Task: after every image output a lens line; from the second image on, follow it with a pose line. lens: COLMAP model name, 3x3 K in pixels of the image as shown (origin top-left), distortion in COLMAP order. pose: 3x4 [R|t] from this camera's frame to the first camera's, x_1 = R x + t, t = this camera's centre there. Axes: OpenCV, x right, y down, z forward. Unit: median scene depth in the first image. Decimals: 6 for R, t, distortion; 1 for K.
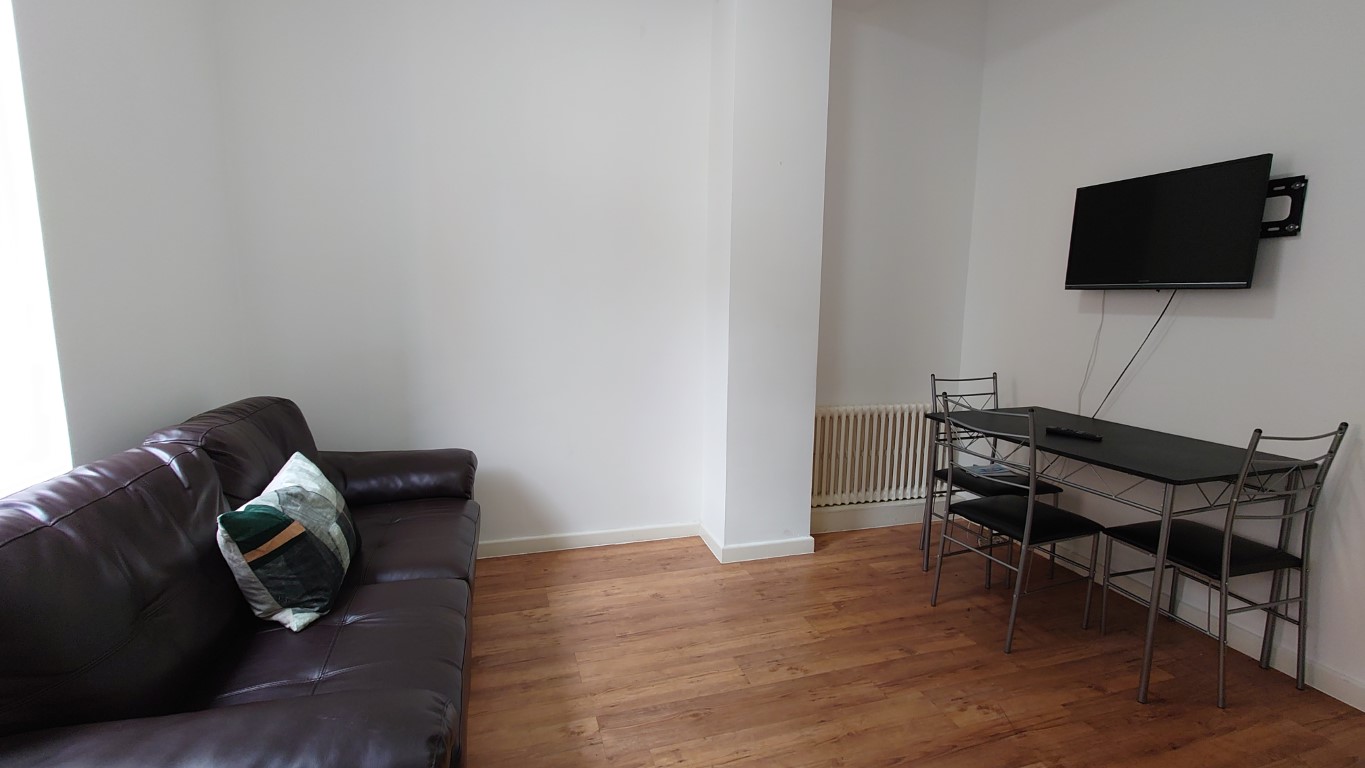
lens RADIAL K [[610.8, 0, 684.7], [0, 610.8, 387.4], [0, 0, 1]] dist [-0.001190, 0.000290]
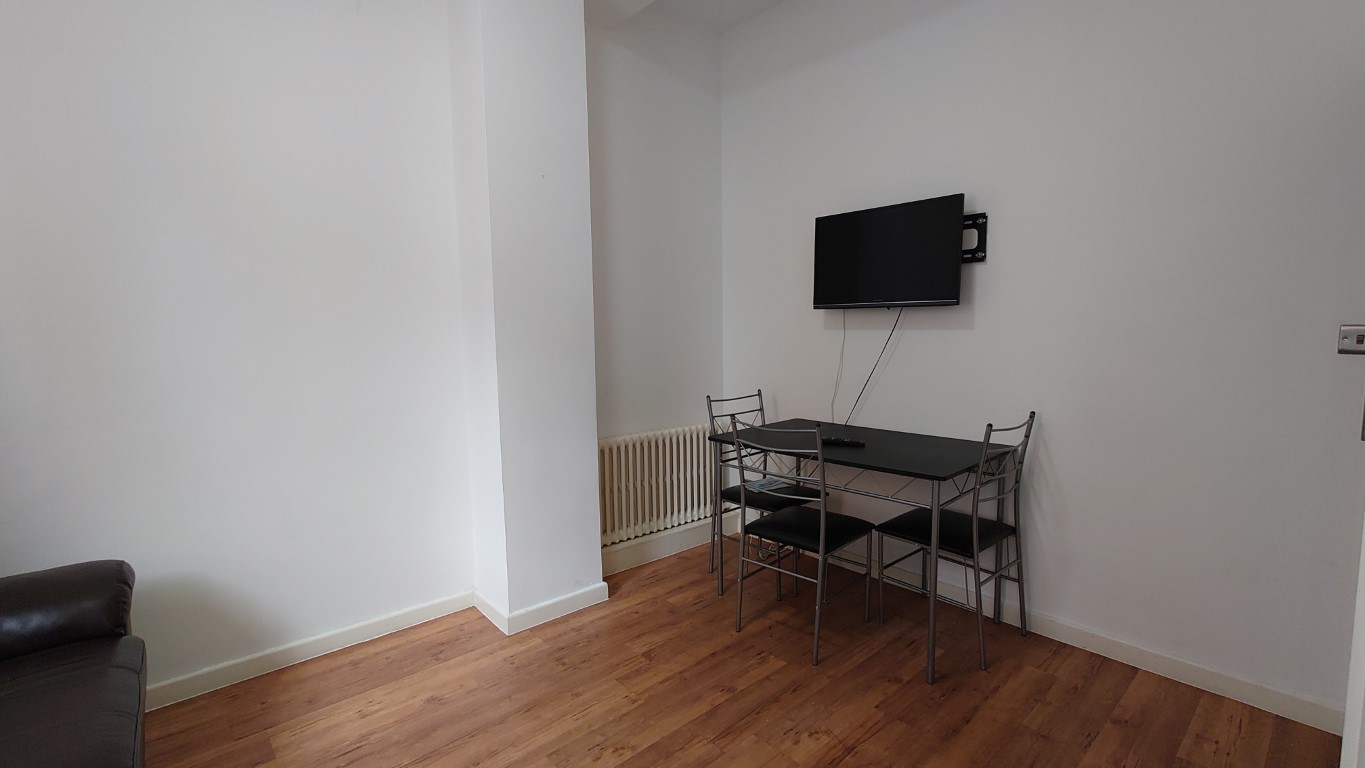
lens RADIAL K [[610.8, 0, 684.7], [0, 610.8, 387.4], [0, 0, 1]] dist [-0.001190, 0.000290]
pose [[0.909834, -0.069437, 0.409122, -0.047142], [0.087383, 0.995853, -0.025311, -0.016425], [-0.405668, 0.058779, 0.912129, 0.121932]]
